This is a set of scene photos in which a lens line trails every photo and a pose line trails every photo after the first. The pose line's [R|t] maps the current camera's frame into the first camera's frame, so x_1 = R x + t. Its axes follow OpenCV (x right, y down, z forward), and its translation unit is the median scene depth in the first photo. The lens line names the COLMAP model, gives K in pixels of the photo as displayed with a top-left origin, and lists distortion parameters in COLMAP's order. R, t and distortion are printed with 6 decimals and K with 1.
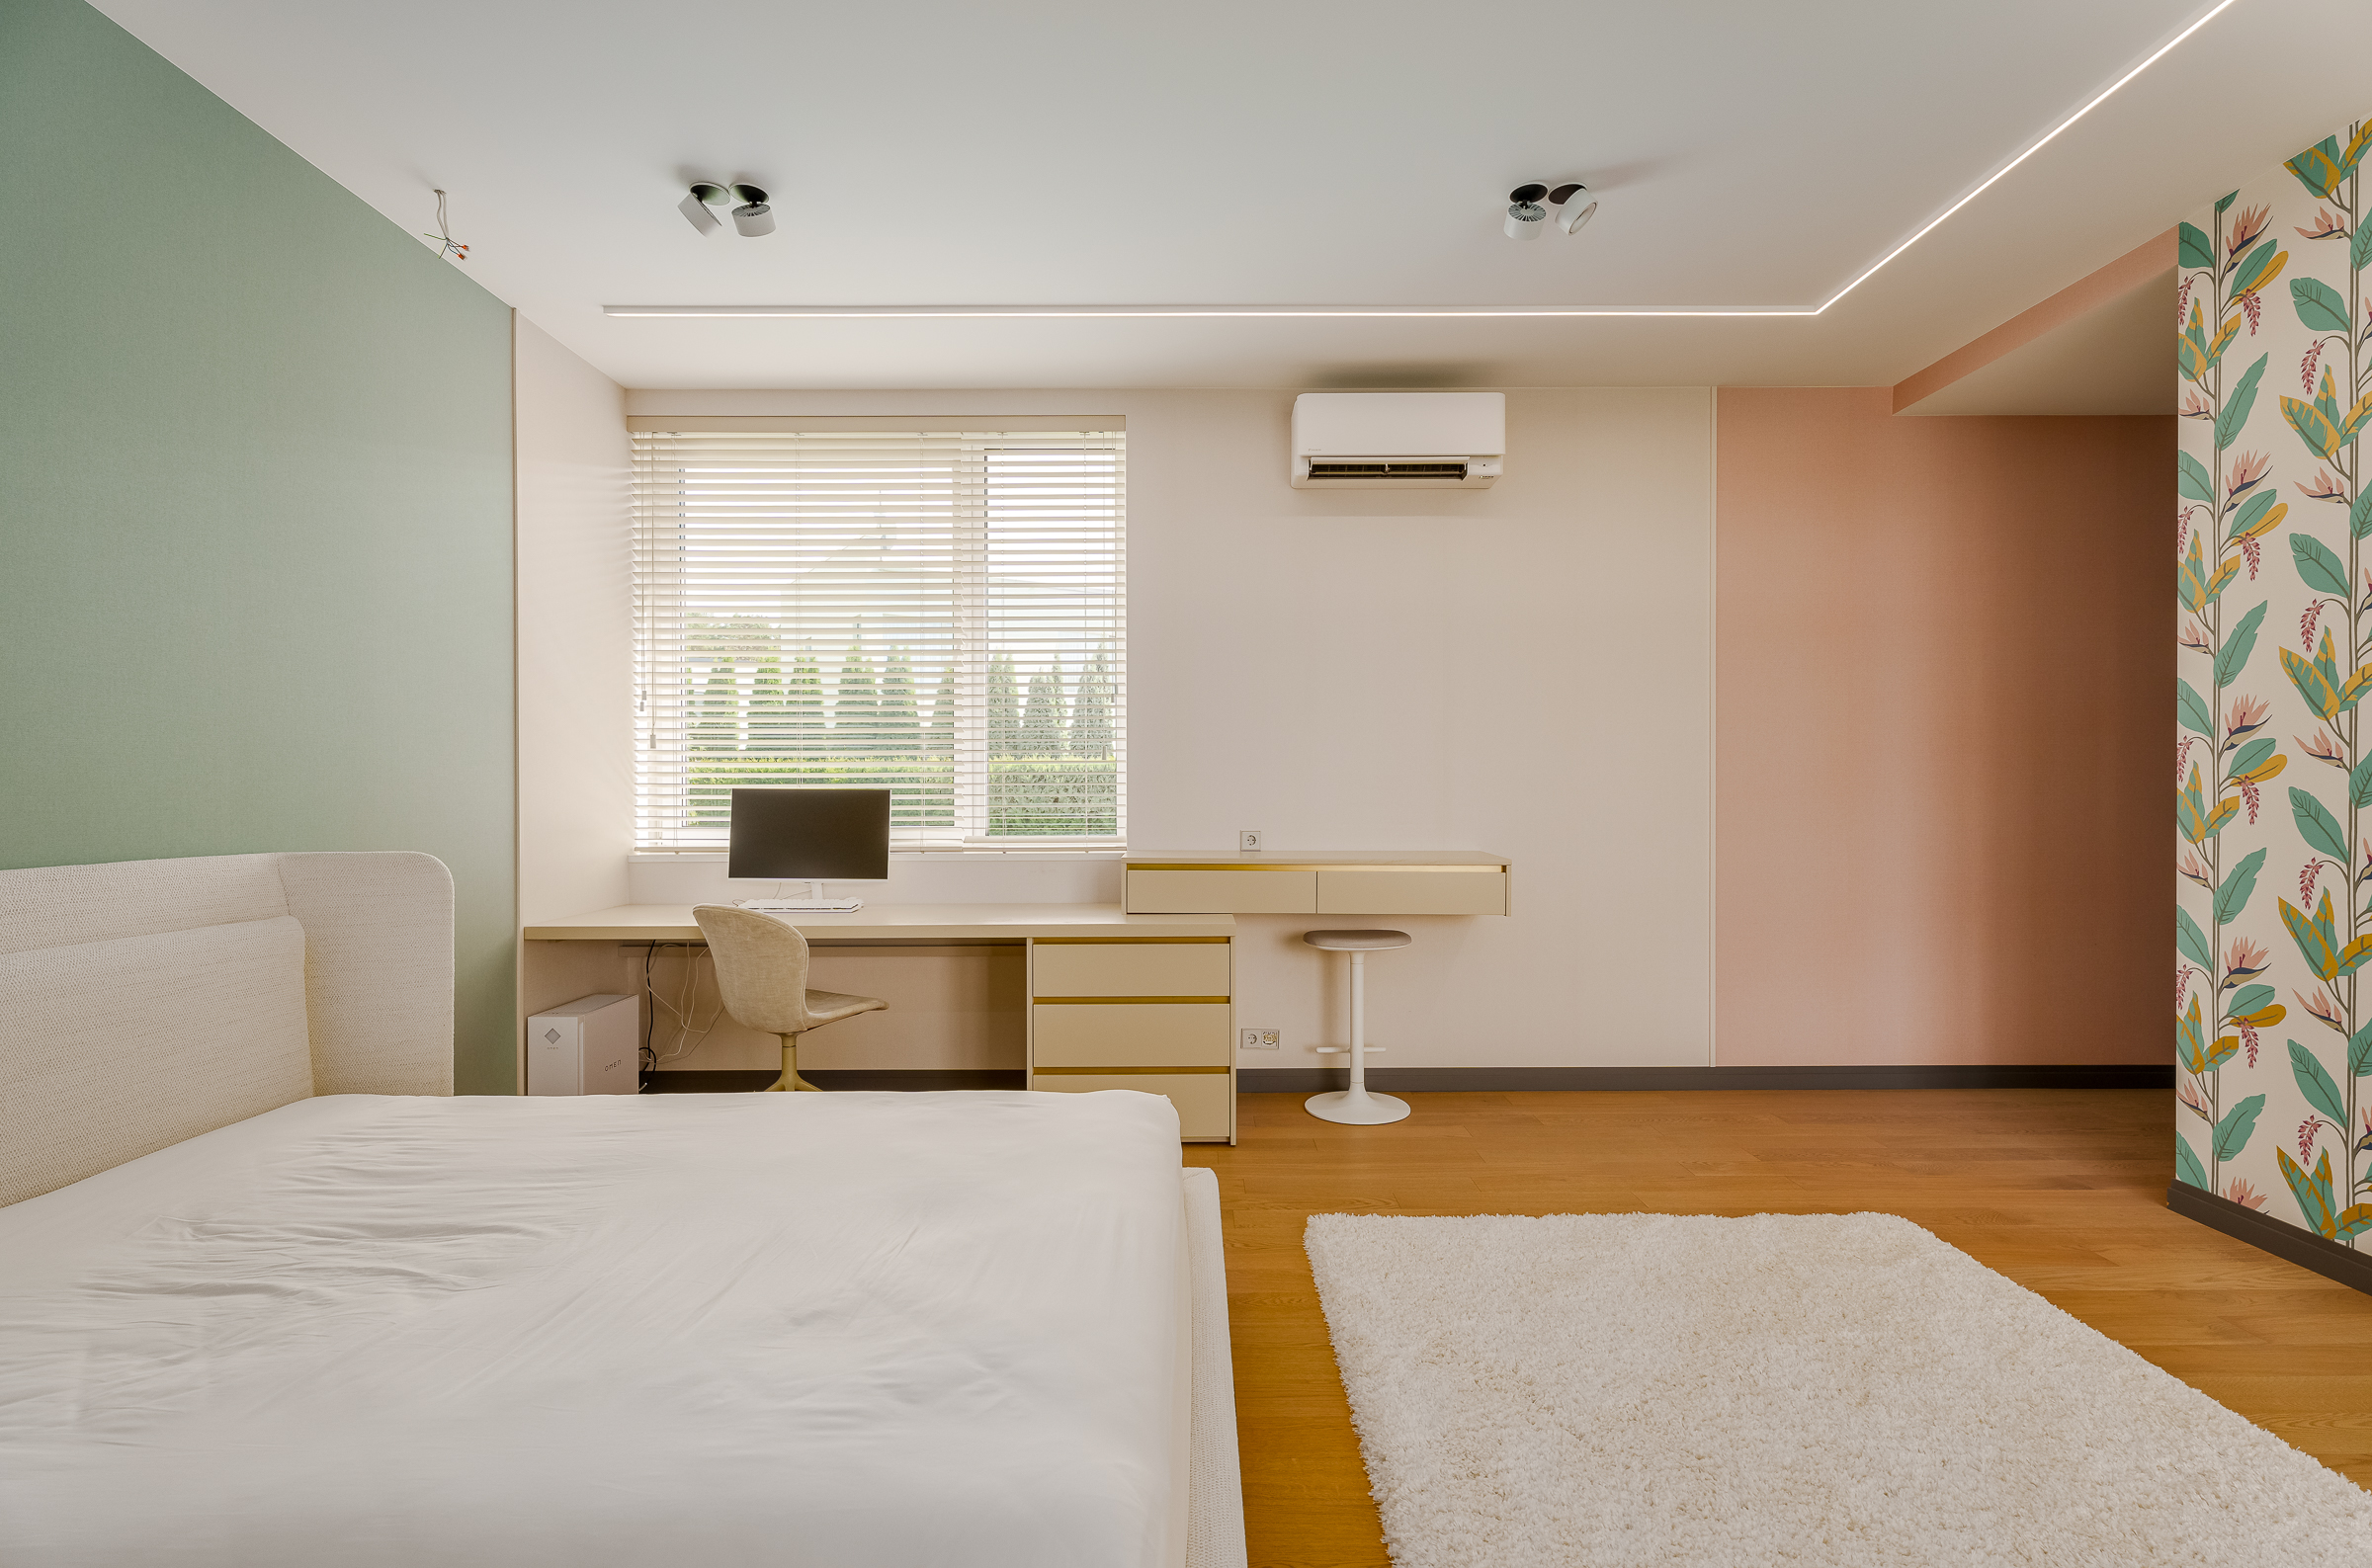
lens RADIAL K [[1080.9, 0, 1184.9], [0, 1080.9, 796.9], [0, 0, 1]] dist [-0.000816, -0.000754]
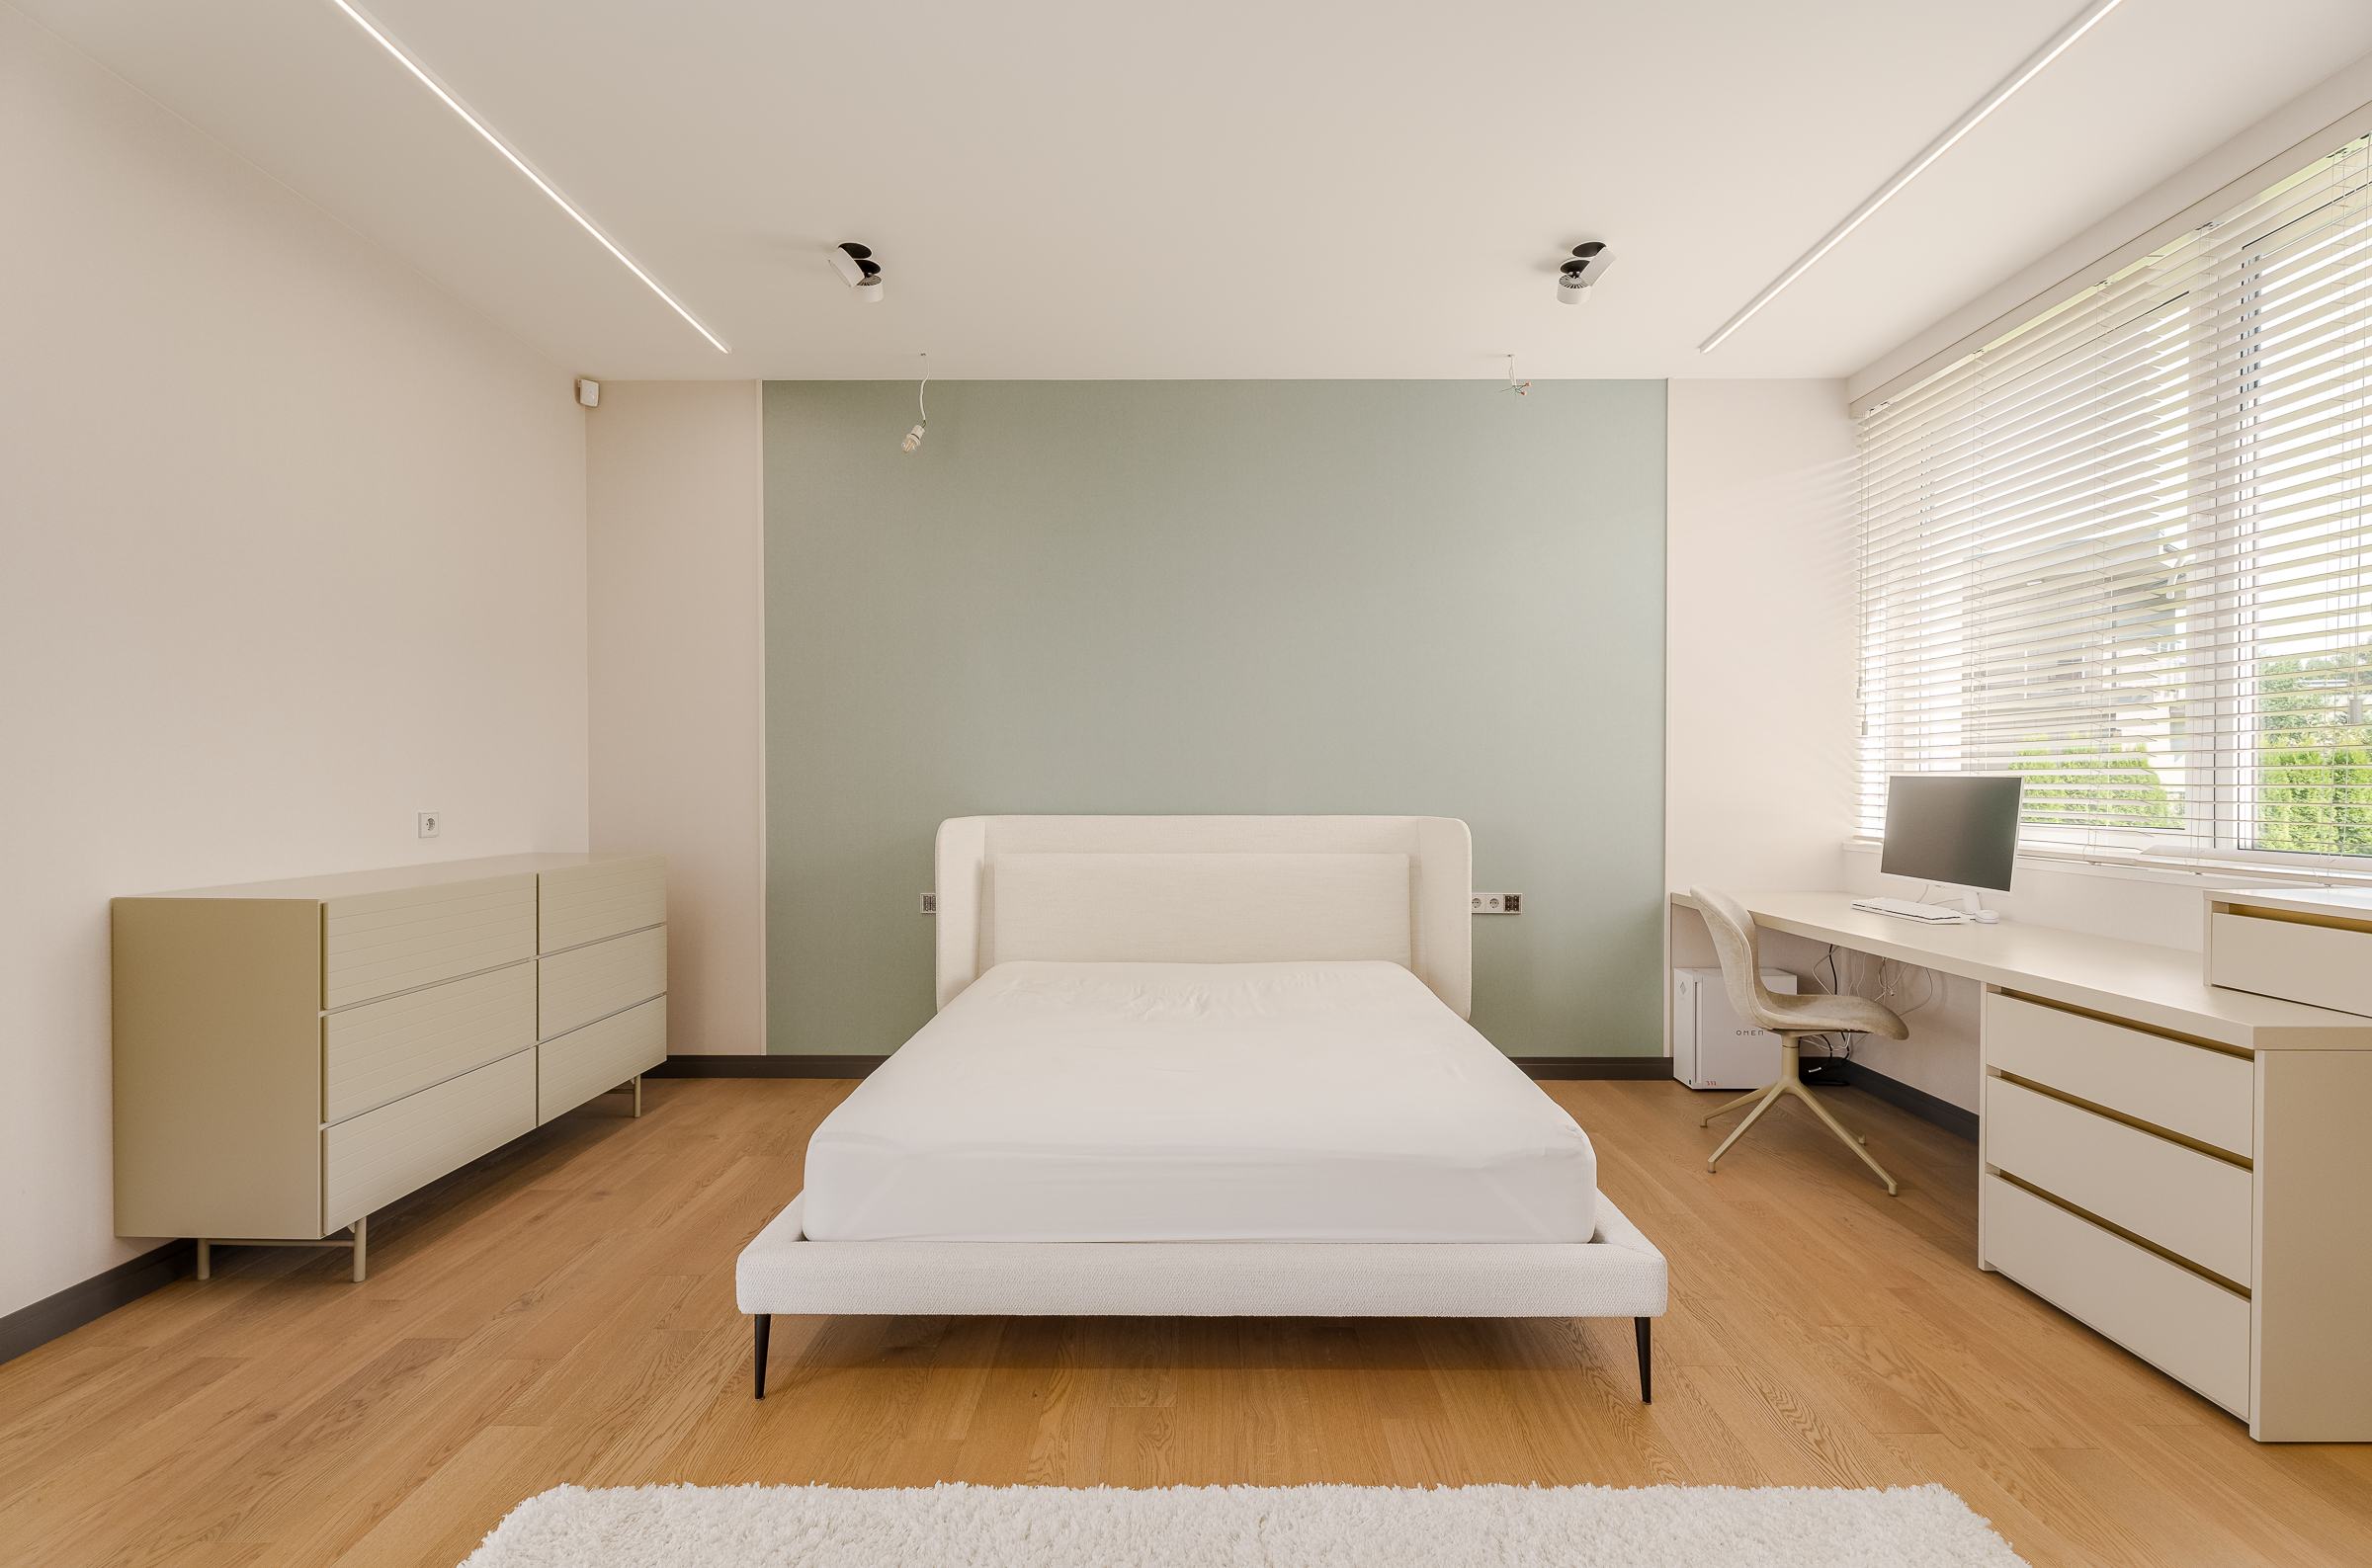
lens RADIAL K [[1069.4, 0, 1193.0], [0, 1069.4, 790.3], [0, 0, 1]] dist [0.001193, -0.000596]
pose [[-0.008472, 0.010238, -0.999912, 0.498282], [-0.002974, 0.999943, 0.010264, -0.002683], [0.999960, 0.003061, -0.008441, 0.414038]]
